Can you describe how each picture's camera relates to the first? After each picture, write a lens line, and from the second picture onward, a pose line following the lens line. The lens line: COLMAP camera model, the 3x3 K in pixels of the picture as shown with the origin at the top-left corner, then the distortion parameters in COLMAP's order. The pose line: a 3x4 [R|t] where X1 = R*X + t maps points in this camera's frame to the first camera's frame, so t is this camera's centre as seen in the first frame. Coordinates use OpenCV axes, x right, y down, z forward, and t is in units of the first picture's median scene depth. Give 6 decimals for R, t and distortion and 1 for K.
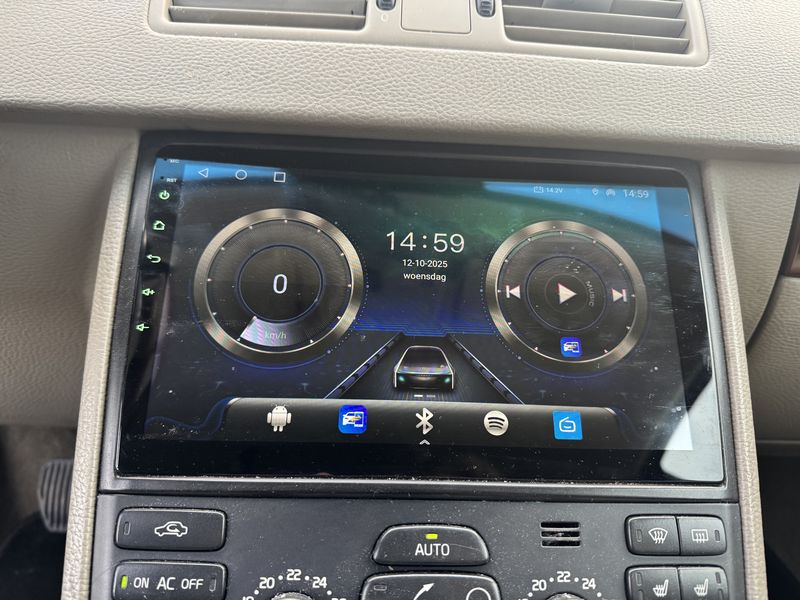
lens RADIAL K [[593.1, 0, 398.6], [0, 593.1, 298.7], [0, 0, 1]] dist [-0.031796, -0.020975]
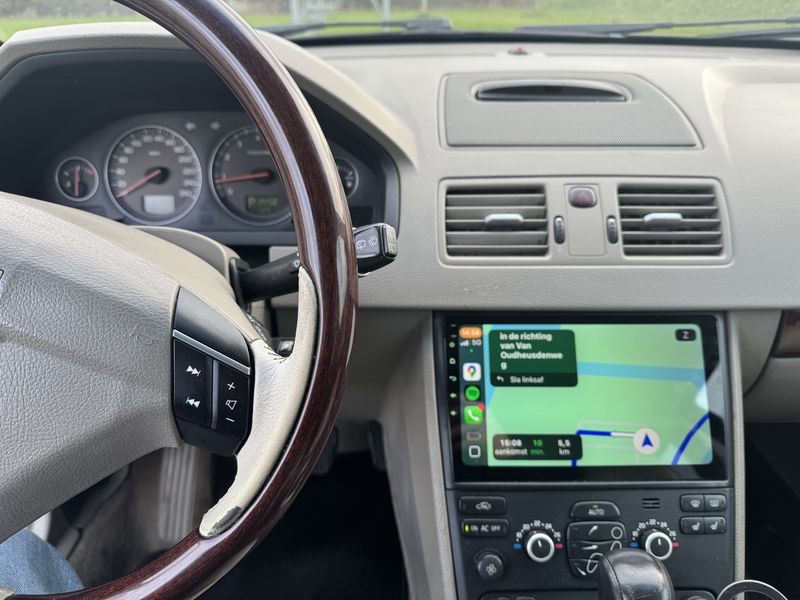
lens RADIAL K [[593.1, 0, 393.7], [0, 593.1, 295.0], [0, 0, 1]] dist [-0.031796, -0.020975]
pose [[0.997252, -0.030782, -0.067387, -0.471173], [0.040037, 0.989253, 0.140629, -0.659958], [0.062334, -0.142940, 0.987766, -1.032463]]
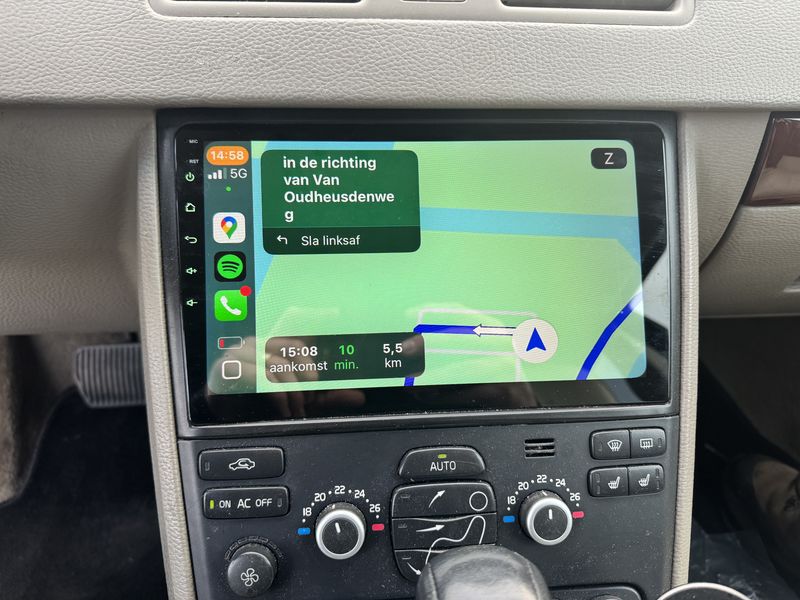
lens RADIAL K [[593.1, 0, 401.6], [0, 593.1, 294.3], [0, 0, 1]] dist [-0.031796, -0.020975]
pose [[0.998604, -0.045973, 0.026011, -0.044205], [0.036746, 0.958373, 0.283146, -0.271637], [-0.037945, -0.281795, 0.958724, -0.132336]]
